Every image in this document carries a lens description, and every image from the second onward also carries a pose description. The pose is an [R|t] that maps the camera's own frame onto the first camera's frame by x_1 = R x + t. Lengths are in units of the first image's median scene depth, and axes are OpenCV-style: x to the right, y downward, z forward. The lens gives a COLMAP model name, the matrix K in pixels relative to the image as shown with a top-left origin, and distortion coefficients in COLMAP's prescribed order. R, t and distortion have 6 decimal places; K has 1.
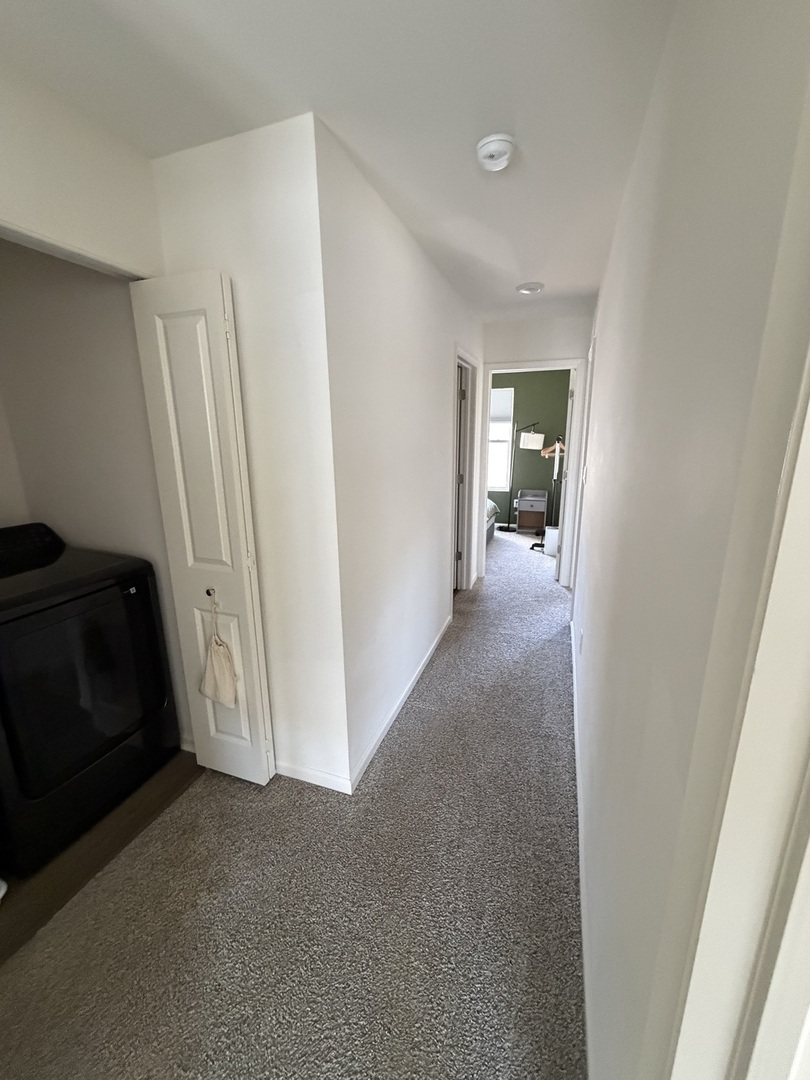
lens RADIAL K [[426.6, 0, 404.8], [0, 426.6, 537.8], [0, 0, 1]] dist [-0.002928, 0.000401]
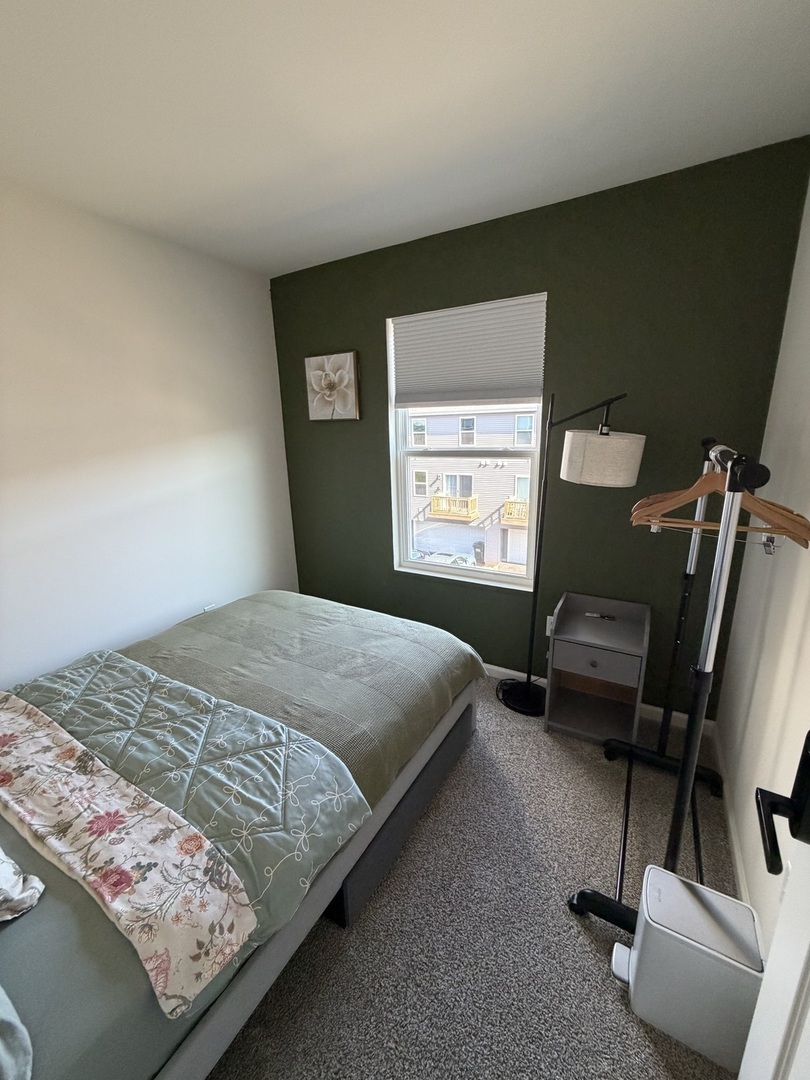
lens RADIAL K [[426.6, 0, 404.8], [0, 426.6, 537.8], [0, 0, 1]] dist [-0.002928, 0.000401]
pose [[0.985238, 0.031930, -0.168184, 0.146400], [-0.029558, 0.999425, 0.016587, -0.116745], [0.168617, -0.011371, 0.985616, 0.462208]]
